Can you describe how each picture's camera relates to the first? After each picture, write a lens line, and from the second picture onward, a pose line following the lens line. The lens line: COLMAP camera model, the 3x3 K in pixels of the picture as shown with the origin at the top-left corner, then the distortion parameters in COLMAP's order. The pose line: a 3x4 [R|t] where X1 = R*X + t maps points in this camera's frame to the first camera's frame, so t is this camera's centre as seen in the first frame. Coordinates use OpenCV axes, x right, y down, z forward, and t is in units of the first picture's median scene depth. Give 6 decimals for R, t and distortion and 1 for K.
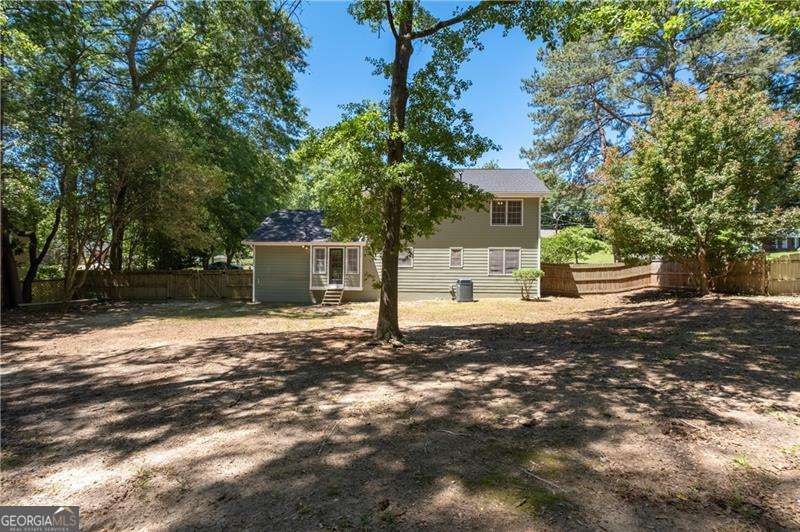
lens RADIAL K [[420.4, 0, 399.3], [0, 420.4, 266.9], [0, 0, 1]] dist [0.000291, -0.000004]
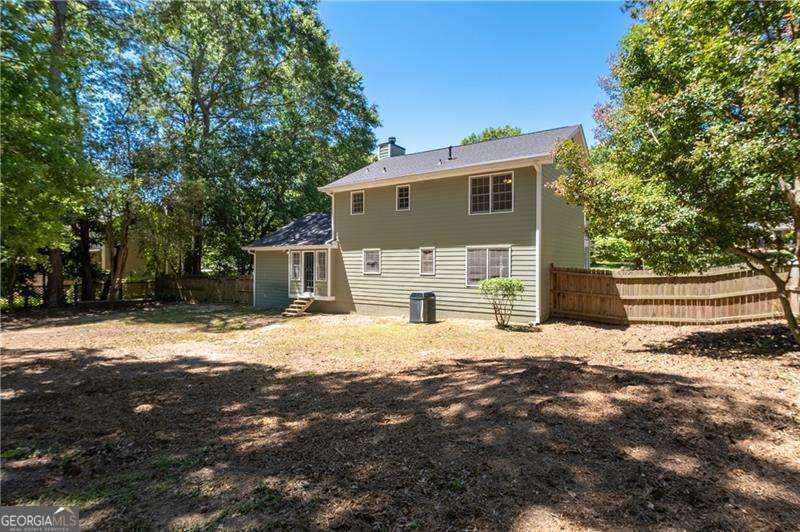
lens RADIAL K [[420.4, 0, 400.1], [0, 420.4, 264.4], [0, 0, 1]] dist [0.000291, -0.000004]
pose [[0.845428, -0.003881, -0.534076, 0.488991], [-0.000514, 0.999967, -0.008079, -0.010759], [0.534089, 0.007104, 0.845398, 0.351768]]
